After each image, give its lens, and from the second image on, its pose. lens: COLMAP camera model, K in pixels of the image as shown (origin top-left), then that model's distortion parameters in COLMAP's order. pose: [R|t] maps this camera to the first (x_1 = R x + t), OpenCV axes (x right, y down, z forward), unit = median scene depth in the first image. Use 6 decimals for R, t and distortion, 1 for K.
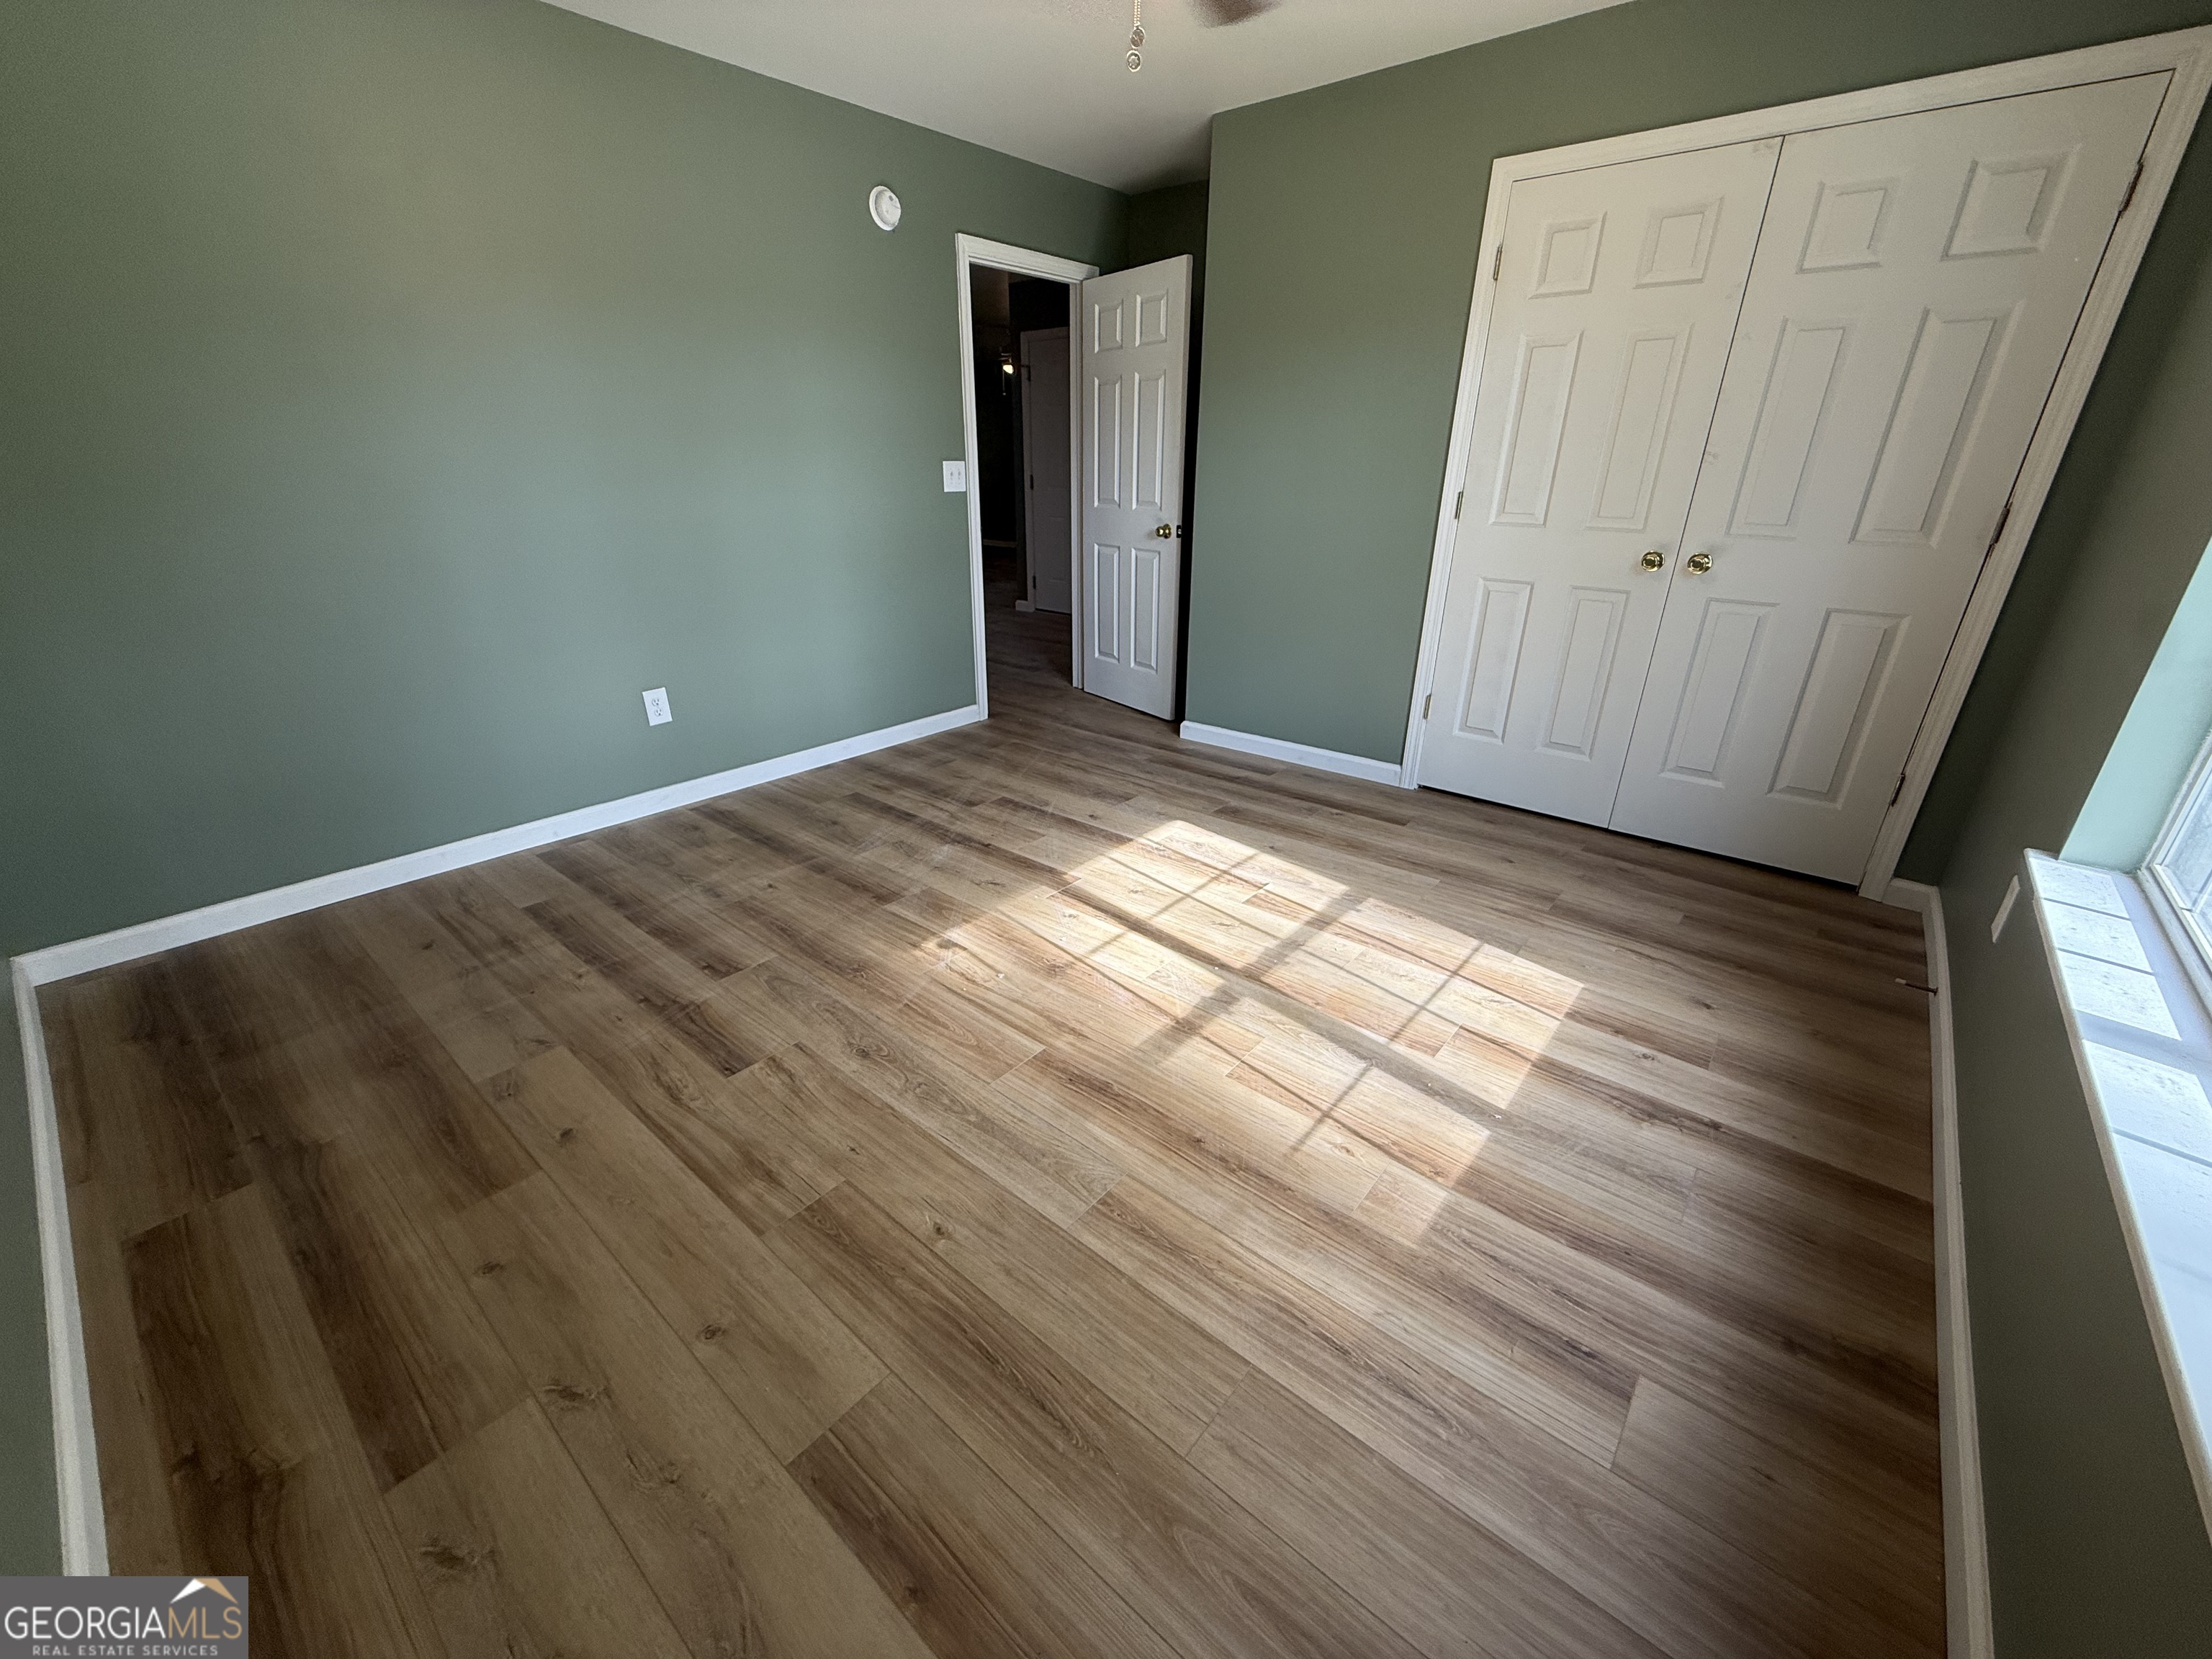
lens RADIAL K [[881.4, 0, 1104.3], [0, 881.4, 825.7], [0, 0, 1]] dist [-0.000438, 0.000001]
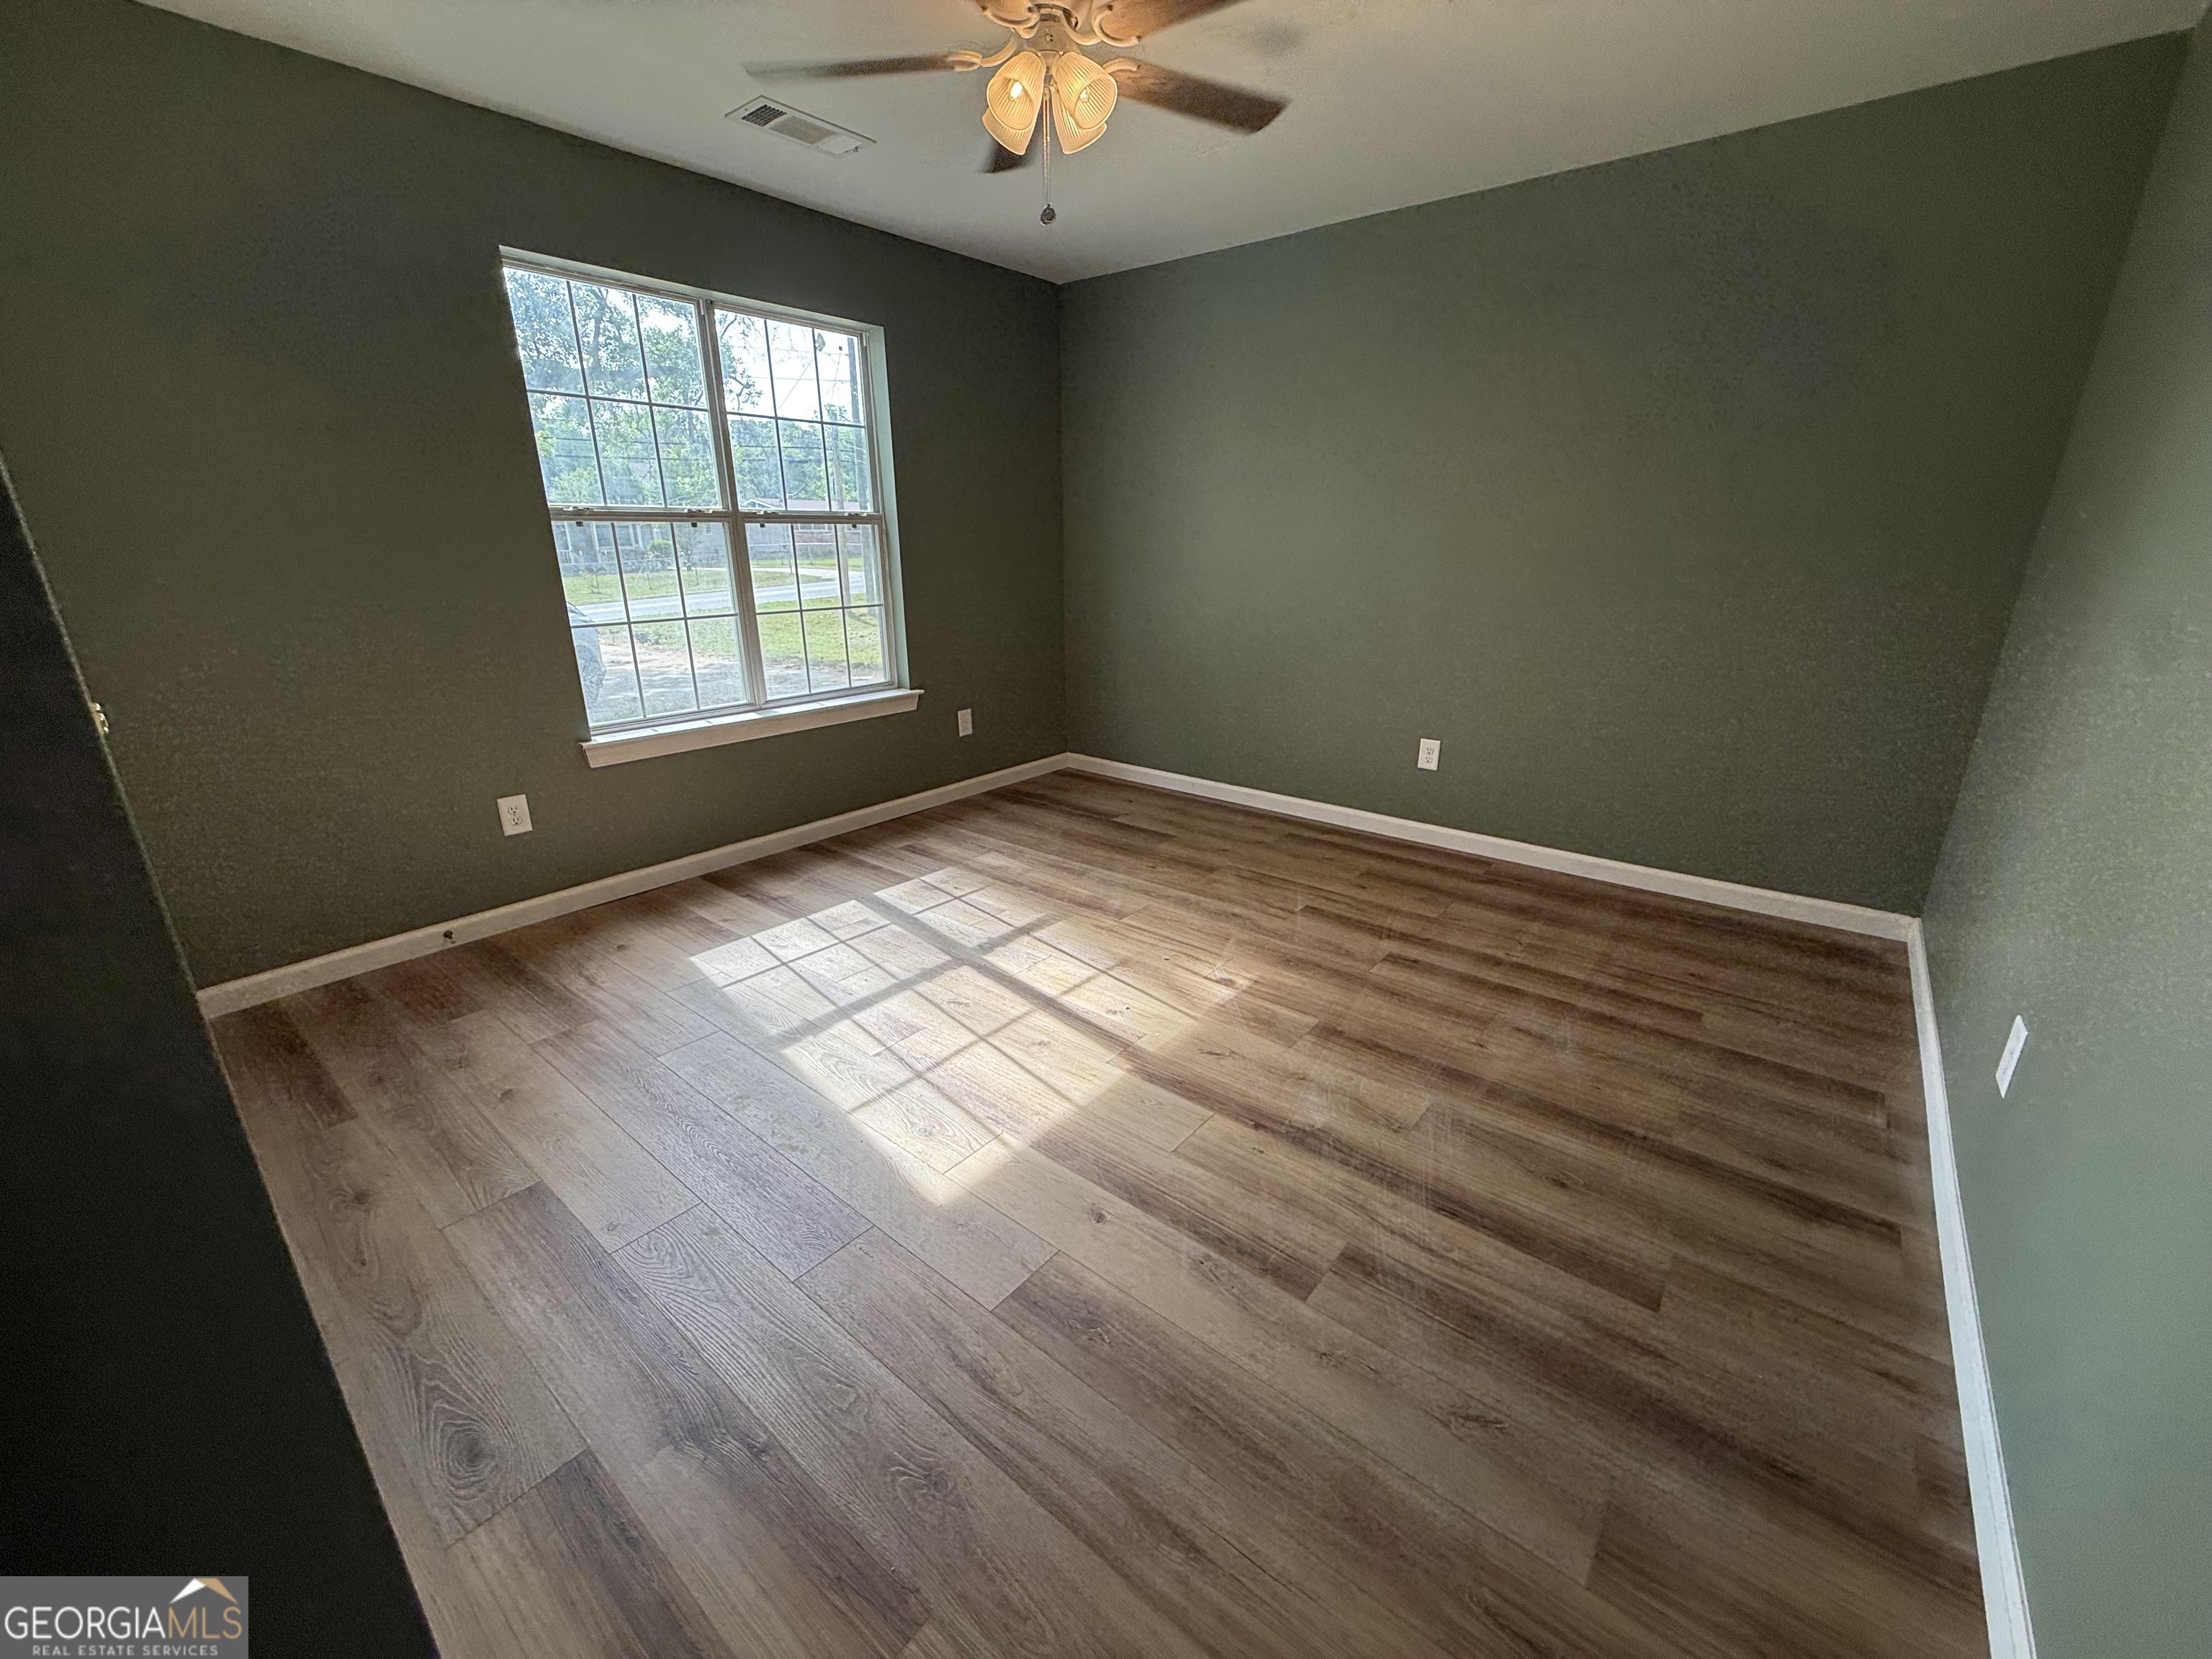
lens RADIAL K [[881.4, 0, 1106.6], [0, 881.4, 831.7], [0, 0, 1]] dist [-0.000438, 0.000001]
pose [[-0.999772, 0.003140, -0.021104, -0.009860], [-0.011559, 0.751698, 0.659406, -0.699584], [0.017935, 0.659500, -0.751490, 1.654700]]
